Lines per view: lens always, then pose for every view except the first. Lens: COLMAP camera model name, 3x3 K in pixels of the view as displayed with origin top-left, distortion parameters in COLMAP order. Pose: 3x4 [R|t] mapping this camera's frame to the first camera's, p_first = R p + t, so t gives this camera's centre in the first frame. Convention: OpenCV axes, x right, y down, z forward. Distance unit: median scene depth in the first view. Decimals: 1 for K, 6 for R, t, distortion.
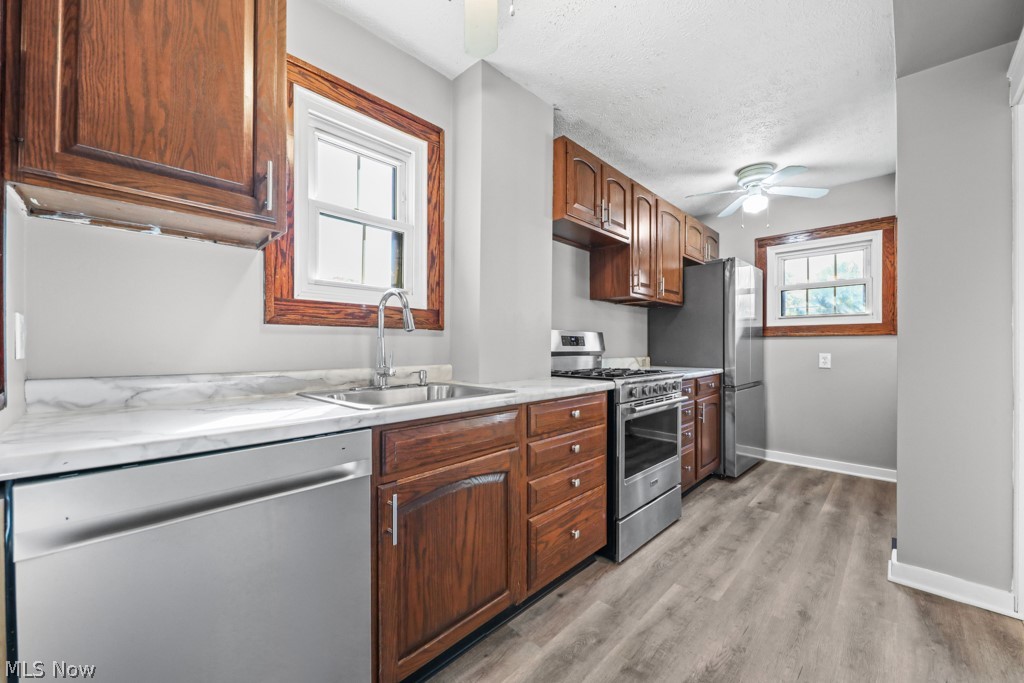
lens RADIAL K [[399.5, 0, 511.3], [0, 399.5, 336.0], [0, 0, 1]] dist [0.005678, -0.001387]
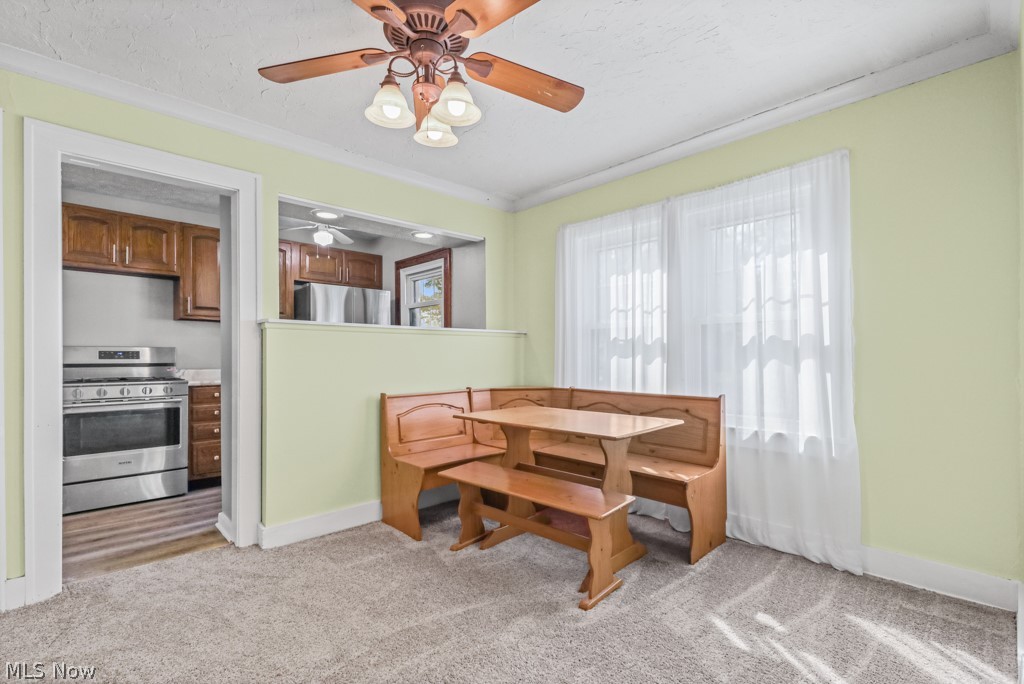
lens RADIAL K [[463.0, 0, 511.5], [0, 463.0, 347.4], [0, 0, 1]] dist [0.001080, -0.000407]
pose [[0.999458, -0.003782, -0.032713, 1.885329], [0.004099, 0.999945, 0.009614, -0.027181], [0.032674, -0.009743, 0.999419, -0.543056]]
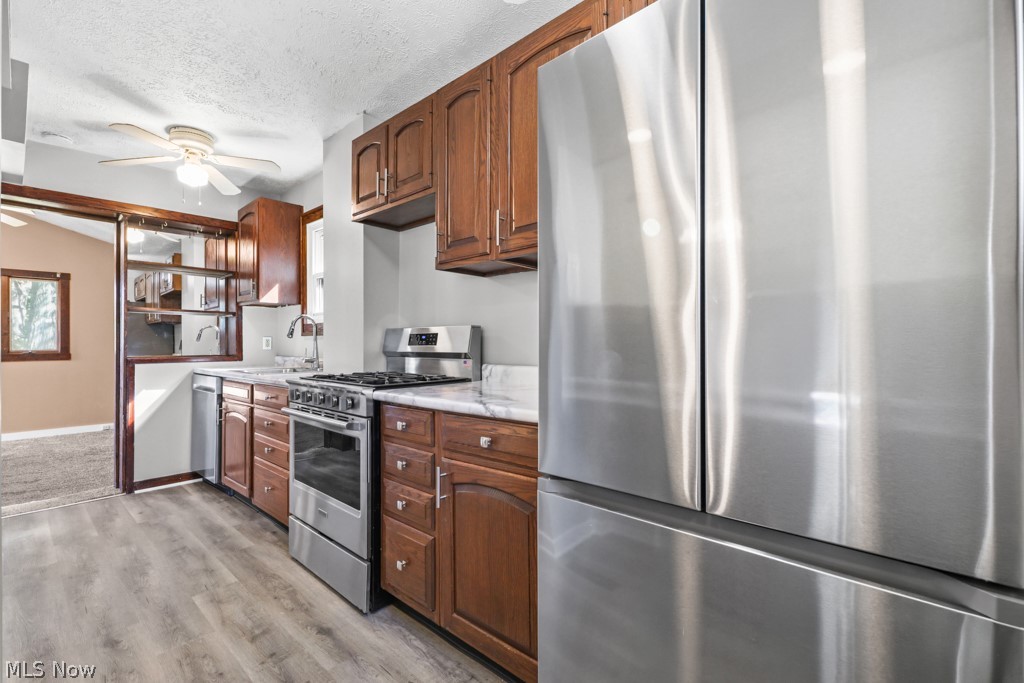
lens RADIAL K [[463.0, 0, 513.2], [0, 463.0, 339.7], [0, 0, 1]] dist [0.001080, -0.000407]
pose [[0.032085, -0.008319, -0.999451, 1.459512], [0.012791, 0.999887, -0.007912, 0.030452], [0.999403, -0.012530, 0.032188, 1.518366]]
